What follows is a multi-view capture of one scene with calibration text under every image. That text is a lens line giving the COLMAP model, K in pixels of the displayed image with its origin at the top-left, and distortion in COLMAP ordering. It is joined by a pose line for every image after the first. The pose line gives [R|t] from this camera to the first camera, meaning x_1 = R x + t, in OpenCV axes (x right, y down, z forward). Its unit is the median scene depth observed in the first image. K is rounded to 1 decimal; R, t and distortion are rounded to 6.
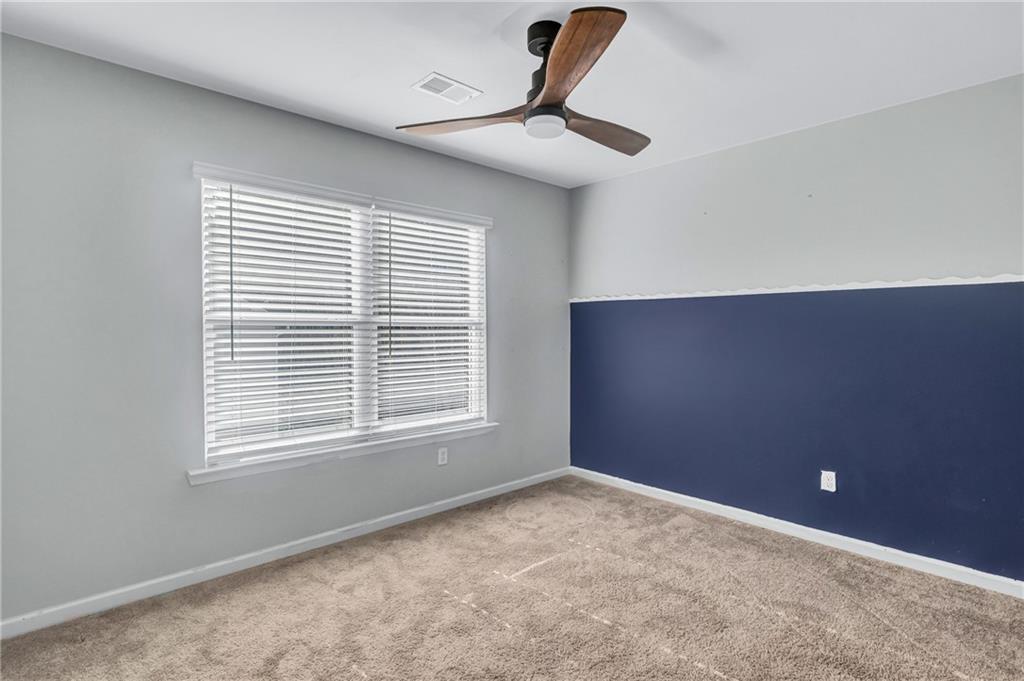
lens RADIAL K [[520.5, 0, 510.4], [0, 520.5, 366.1], [0, 0, 1]] dist [-0.006568, -0.002589]
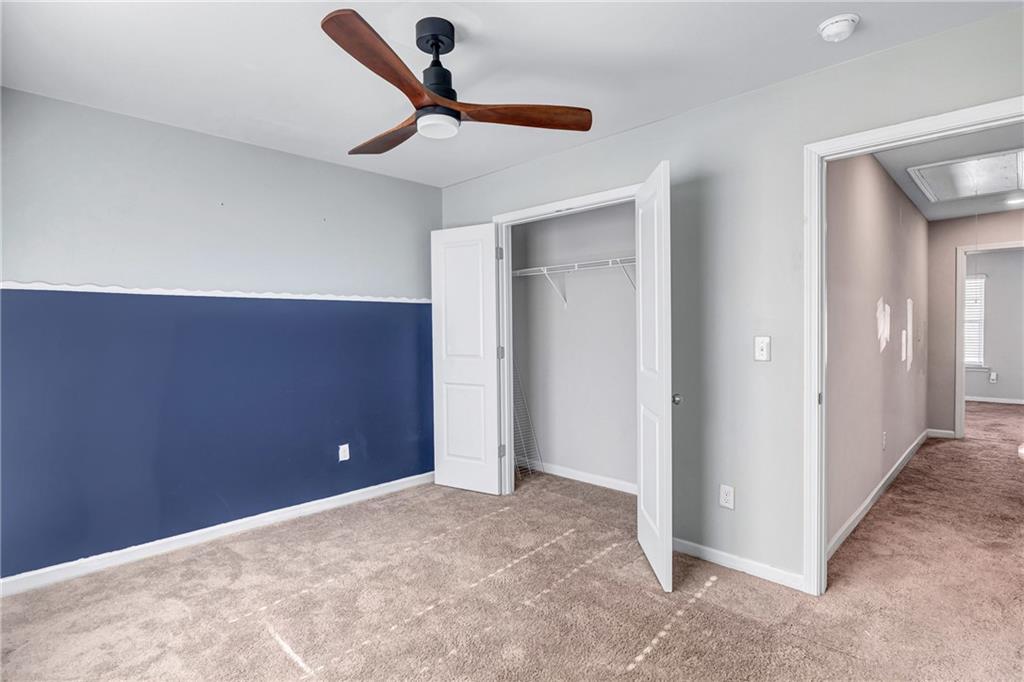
lens RADIAL K [[520.5, 0, 512.6], [0, 520.5, 344.9], [0, 0, 1]] dist [-0.006568, -0.002589]
pose [[-0.060743, -0.031825, 0.997646, -0.624447], [0.086116, 0.995598, 0.037003, -0.046033], [-0.994432, 0.088161, -0.057735, 0.611186]]
